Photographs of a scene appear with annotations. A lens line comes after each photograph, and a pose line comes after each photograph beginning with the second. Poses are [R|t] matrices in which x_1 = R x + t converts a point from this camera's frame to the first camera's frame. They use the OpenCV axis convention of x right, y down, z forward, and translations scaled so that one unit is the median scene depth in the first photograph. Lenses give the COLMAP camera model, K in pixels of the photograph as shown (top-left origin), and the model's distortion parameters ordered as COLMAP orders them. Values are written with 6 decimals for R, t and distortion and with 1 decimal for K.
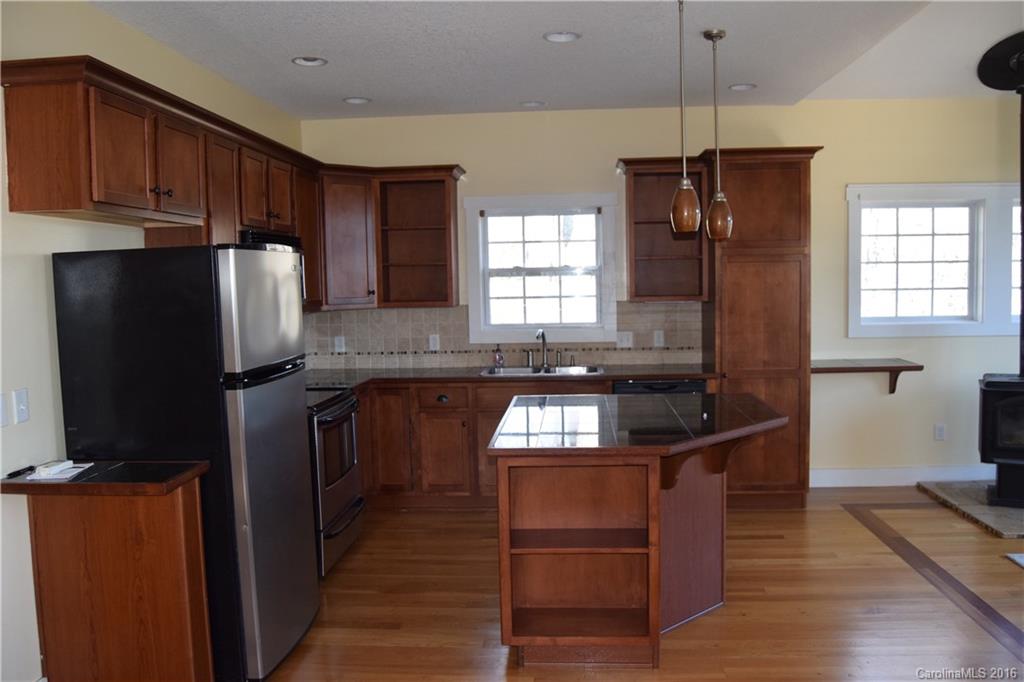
lens RADIAL K [[799.9, 0, 512.0], [0, 799.9, 341.0], [0, 0, 1]] dist [-0.096070, 0.039041]
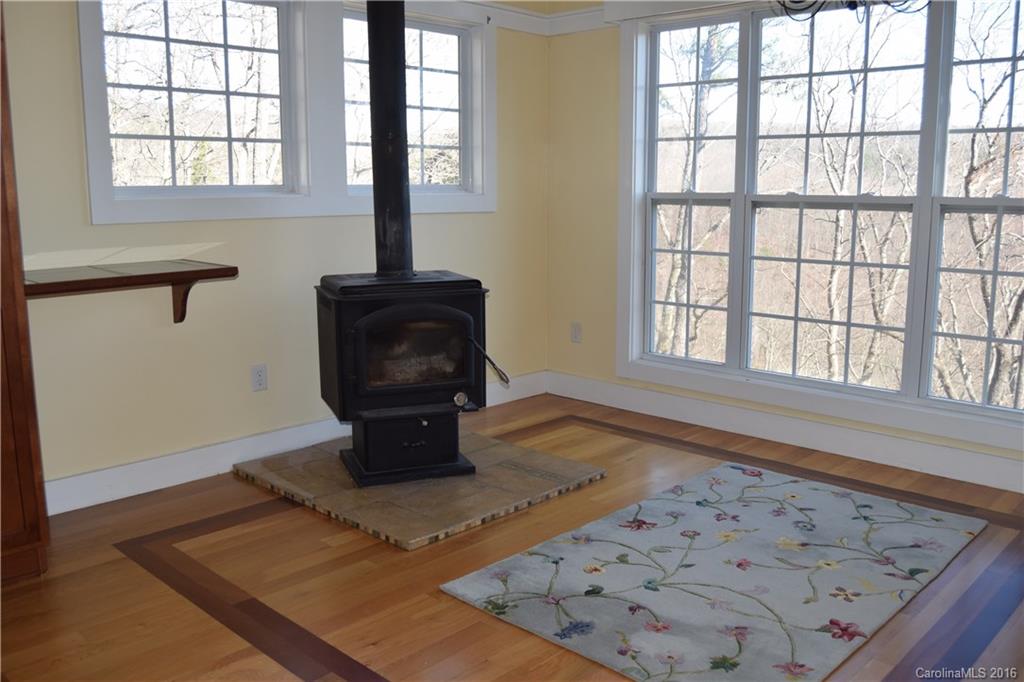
lens RADIAL K [[900.5, 0, 512.5], [0, 900.5, 324.0], [0, 0, 1]] dist [-0.058260, -0.005691]
pose [[0.632403, -0.100998, 0.768028, 0.148816], [0.039274, 0.994369, 0.098424, 0.015513], [-0.773644, -0.032080, 0.632808, 0.425884]]
